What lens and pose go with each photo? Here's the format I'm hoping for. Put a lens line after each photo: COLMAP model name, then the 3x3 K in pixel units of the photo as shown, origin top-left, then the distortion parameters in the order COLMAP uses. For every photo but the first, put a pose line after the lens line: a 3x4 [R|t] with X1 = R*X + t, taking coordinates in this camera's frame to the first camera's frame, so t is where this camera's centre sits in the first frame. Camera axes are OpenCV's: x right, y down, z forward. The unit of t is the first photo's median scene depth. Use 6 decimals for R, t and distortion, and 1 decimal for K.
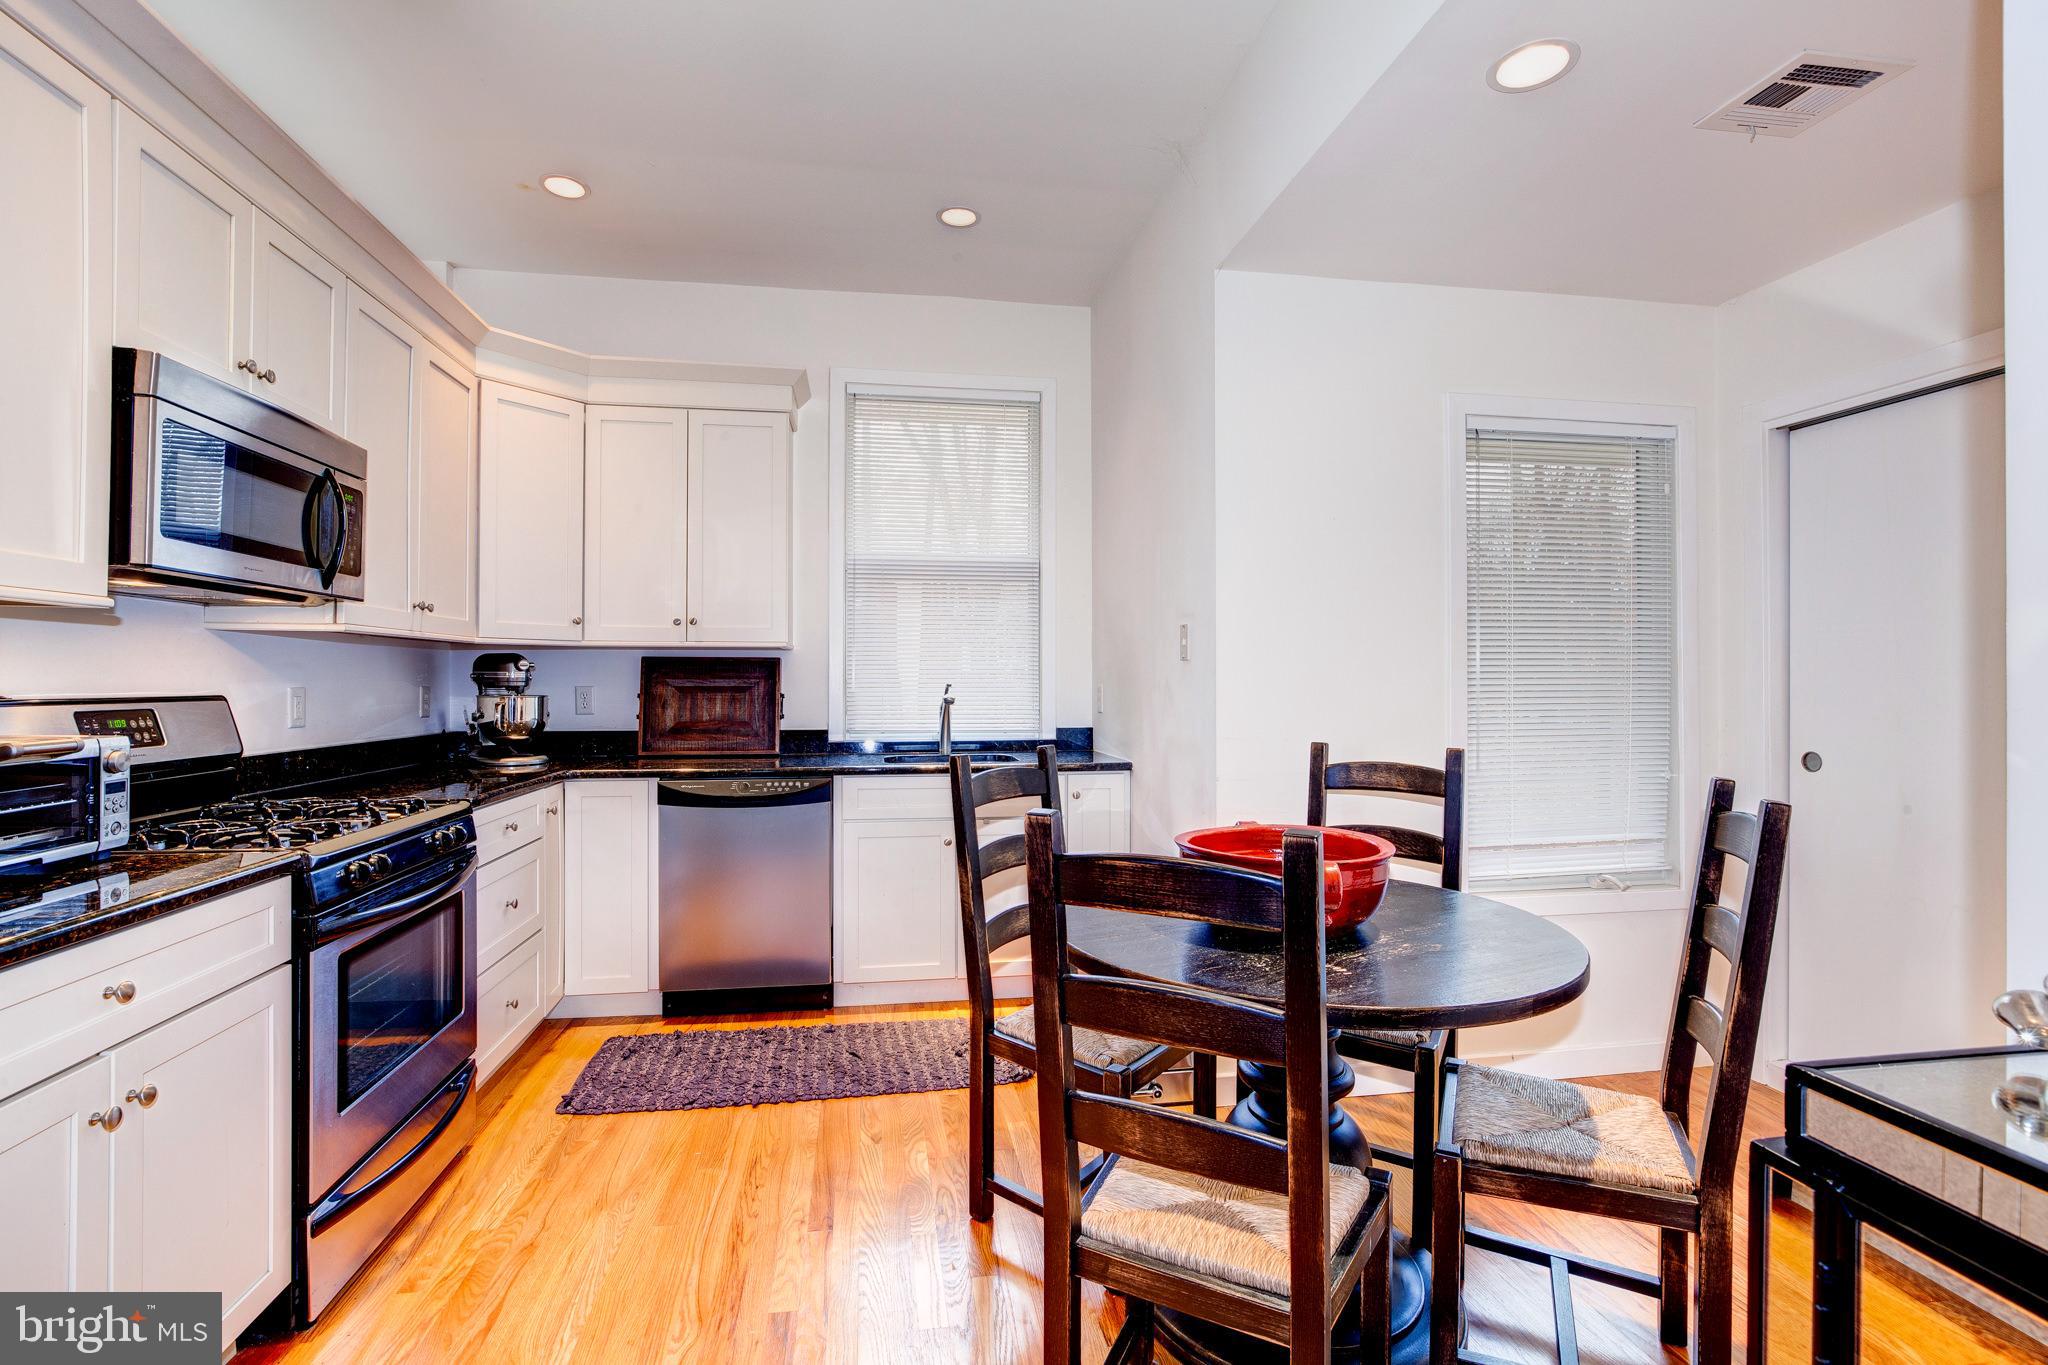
lens RADIAL K [[939.2, 0, 1019.2], [0, 939.2, 682.1], [0, 0, 1]] dist [-0.022670, 0.006013]
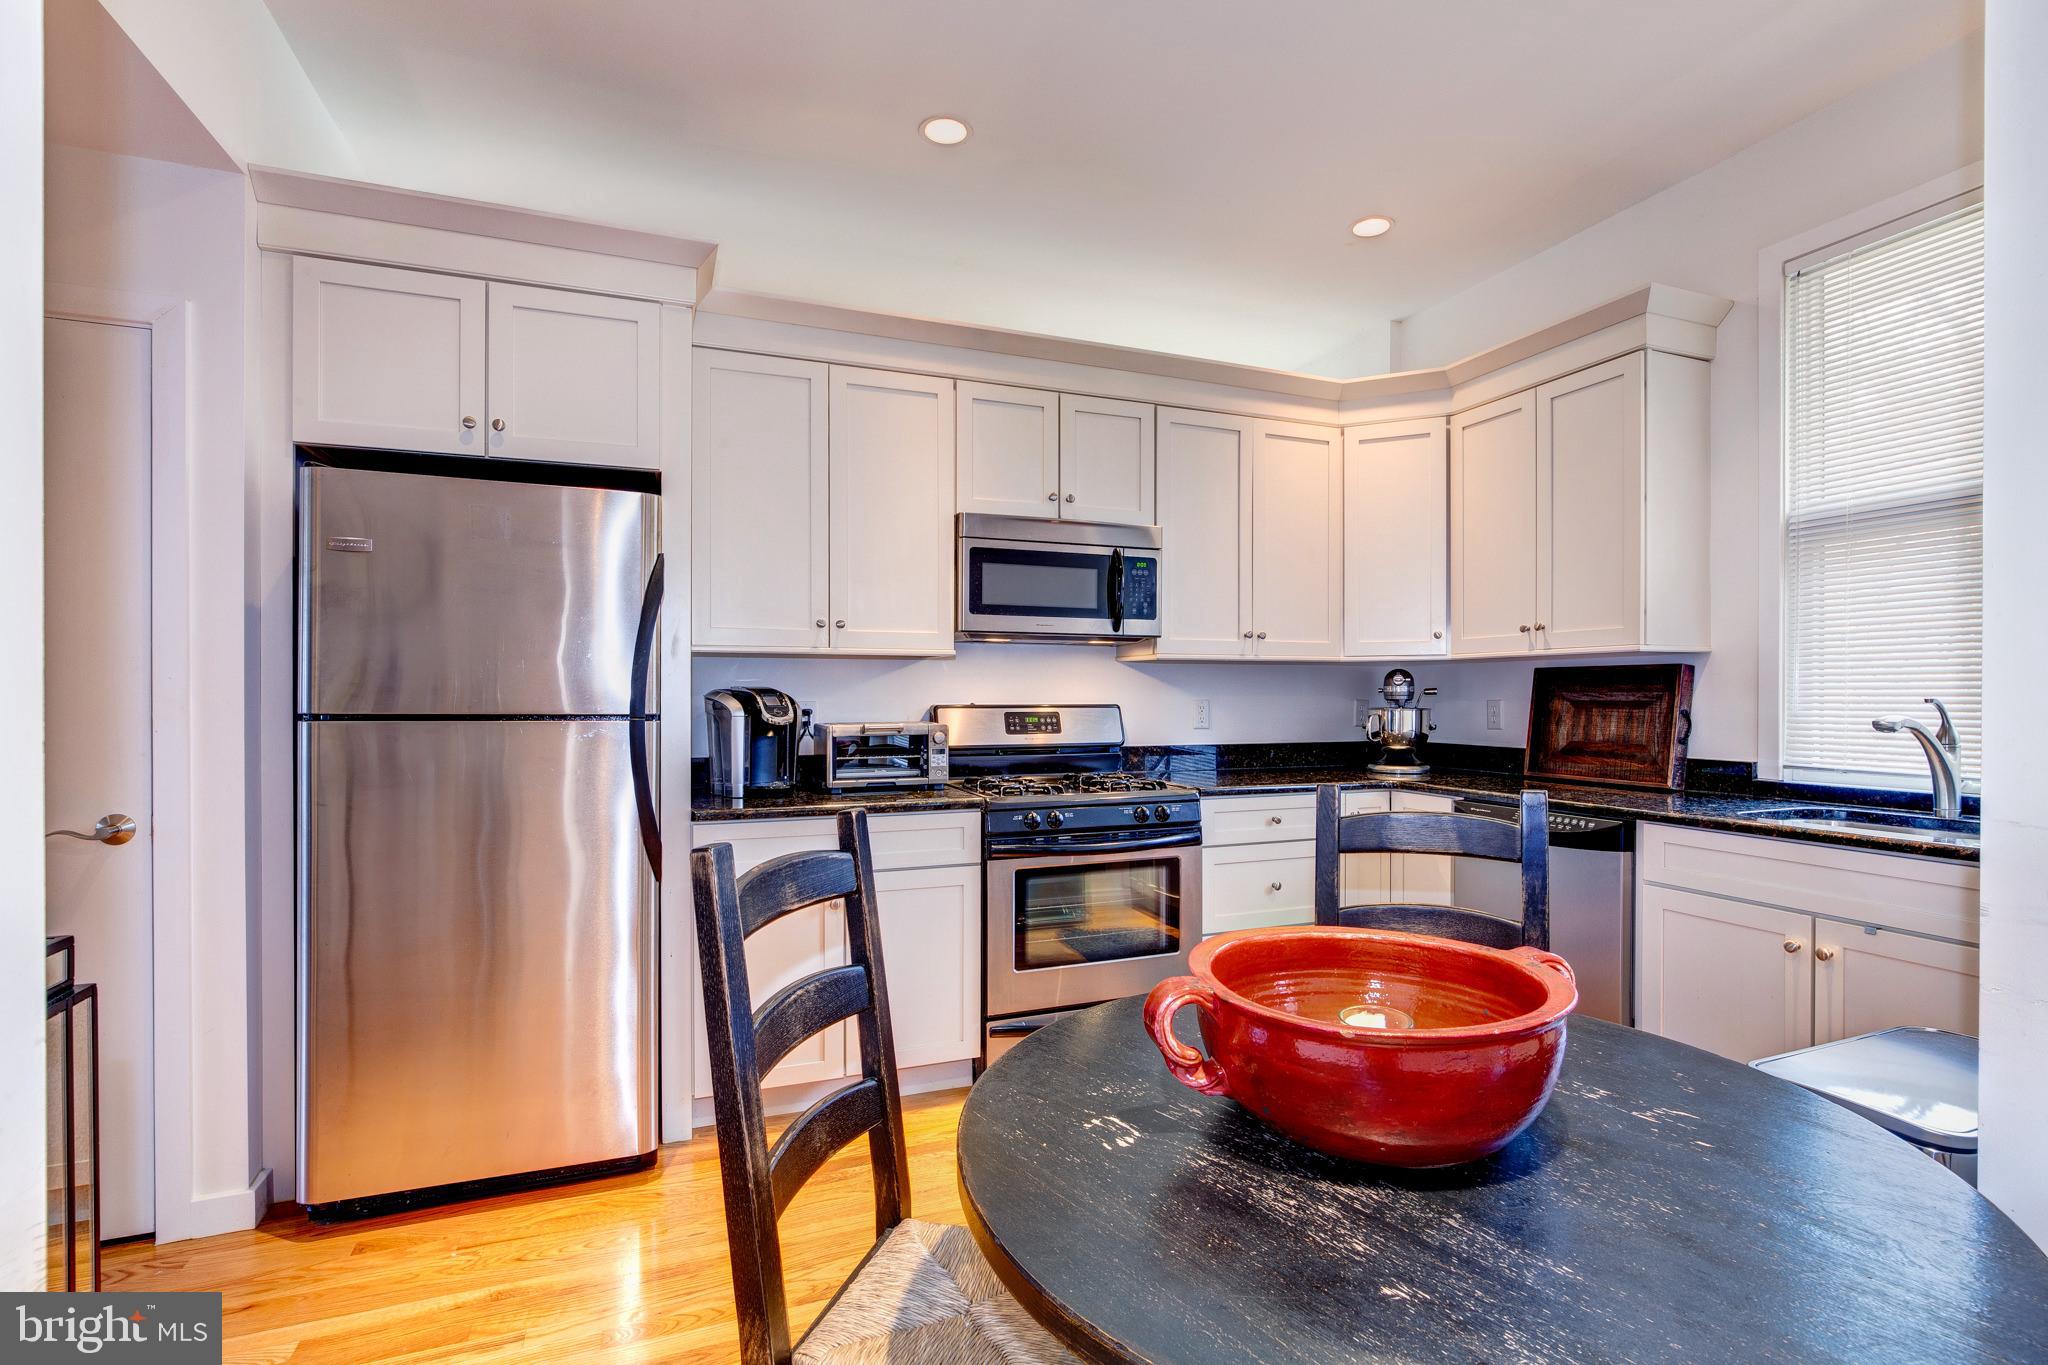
lens RADIAL K [[939.2, 0, 1018.3], [0, 939.2, 696.4], [0, 0, 1]] dist [-0.022670, 0.006013]
pose [[0.205179, 0.000382, -0.978724, 0.524835], [-0.000708, 1.000000, 0.000242, 0.001145], [0.978724, 0.000643, 0.205180, 0.437406]]
